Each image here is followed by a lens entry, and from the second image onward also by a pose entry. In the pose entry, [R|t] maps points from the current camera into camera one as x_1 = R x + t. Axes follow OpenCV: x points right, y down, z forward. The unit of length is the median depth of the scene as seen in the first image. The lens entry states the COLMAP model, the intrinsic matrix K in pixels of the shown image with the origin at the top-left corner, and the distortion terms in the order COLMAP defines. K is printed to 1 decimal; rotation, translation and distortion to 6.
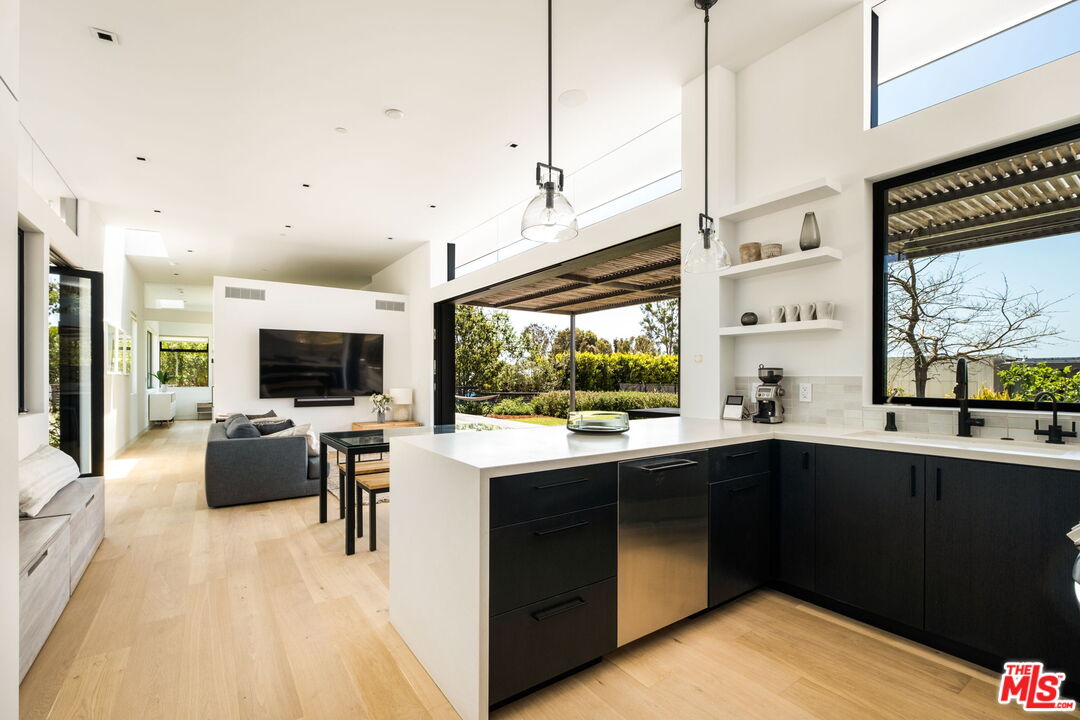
lens RADIAL K [[473.7, 0, 537.7], [0, 473.7, 375.4], [0, 0, 1]] dist [-0.000236, 0.000084]
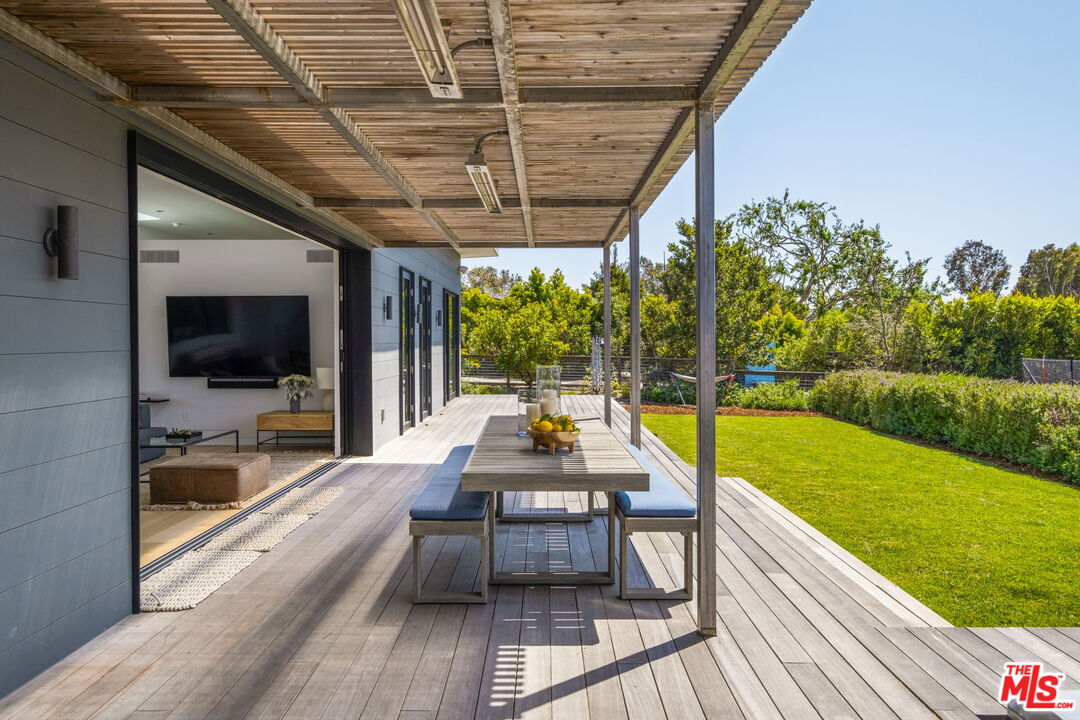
lens RADIAL K [[737.2, 0, 539.9], [0, 737.2, 331.8], [0, 0, 1]] dist [0.006997, 0.001728]
pose [[0.815496, -0.006482, -0.578726, 0.234613], [0.002888, 0.999970, -0.007130, -0.006981], [0.578756, 0.004143, 0.815491, 0.092595]]
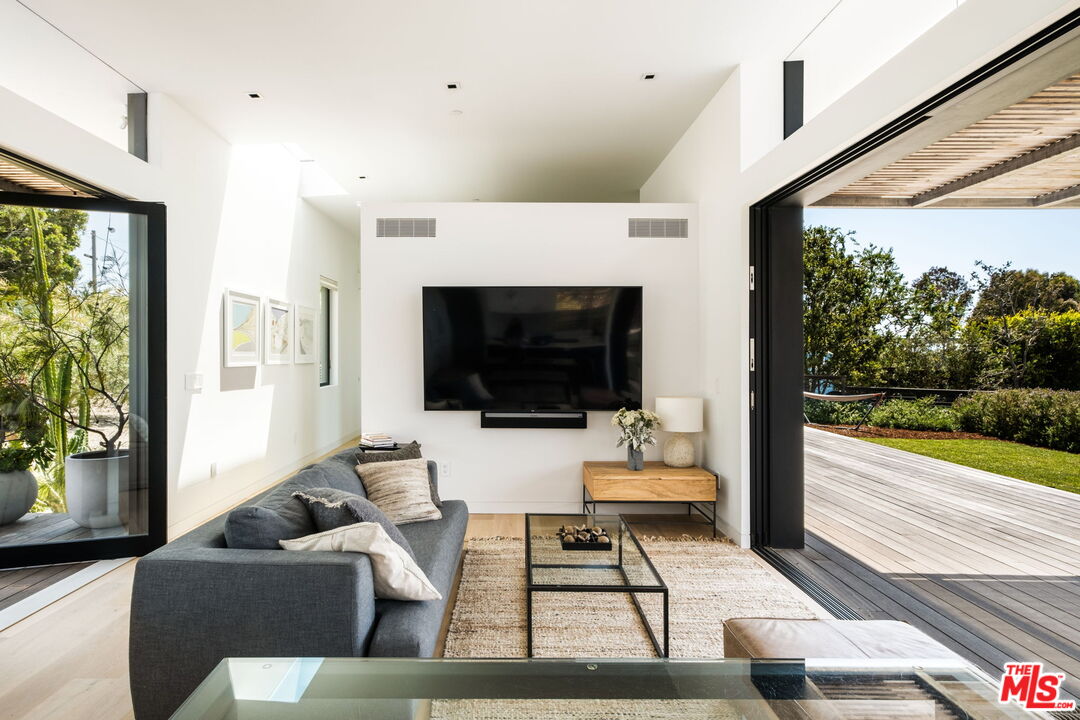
lens RADIAL K [[610.2, 0, 508.8], [0, 610.2, 350.2], [0, 0, 1]] dist [0.002899, 0.001822]
pose [[0.818153, 0.000423, -0.575000, -0.027382], [-0.001729, 0.999997, -0.001724, -0.007002], [0.574998, 0.002404, 0.818151, 0.146155]]
